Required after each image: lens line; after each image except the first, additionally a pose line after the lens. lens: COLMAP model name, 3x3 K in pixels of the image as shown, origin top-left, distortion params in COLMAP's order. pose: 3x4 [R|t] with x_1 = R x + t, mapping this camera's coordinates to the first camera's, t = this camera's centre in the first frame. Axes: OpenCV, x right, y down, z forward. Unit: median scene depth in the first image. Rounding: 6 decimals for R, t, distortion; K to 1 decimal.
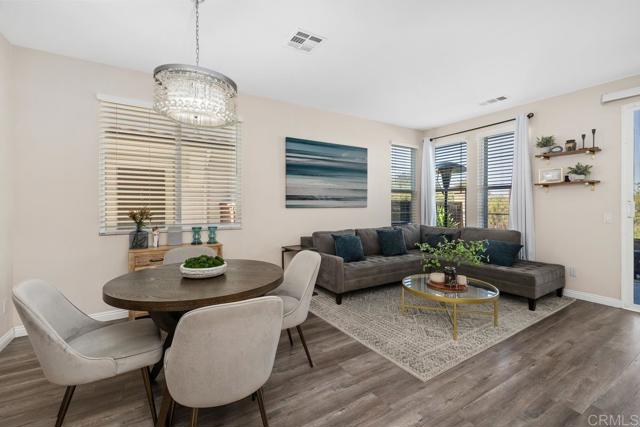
lens RADIAL K [[278.7, 0, 321.8], [0, 278.7, 206.5], [0, 0, 1]] dist [0.001705, 0.000228]
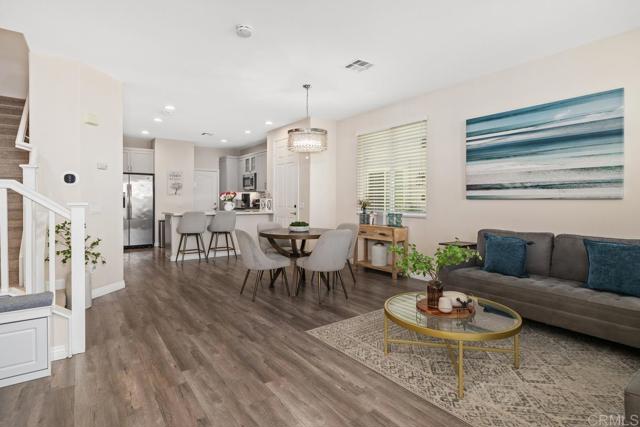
lens RADIAL K [[330.9, 0, 316.6], [0, 330.9, 206.6], [0, 0, 1]] dist [0.002936, 0.000678]
pose [[0.068525, 0.022057, -0.997406, 1.080864], [-0.007951, 0.999736, 0.021562, 0.011165], [0.997618, 0.006452, 0.068683, 0.541239]]
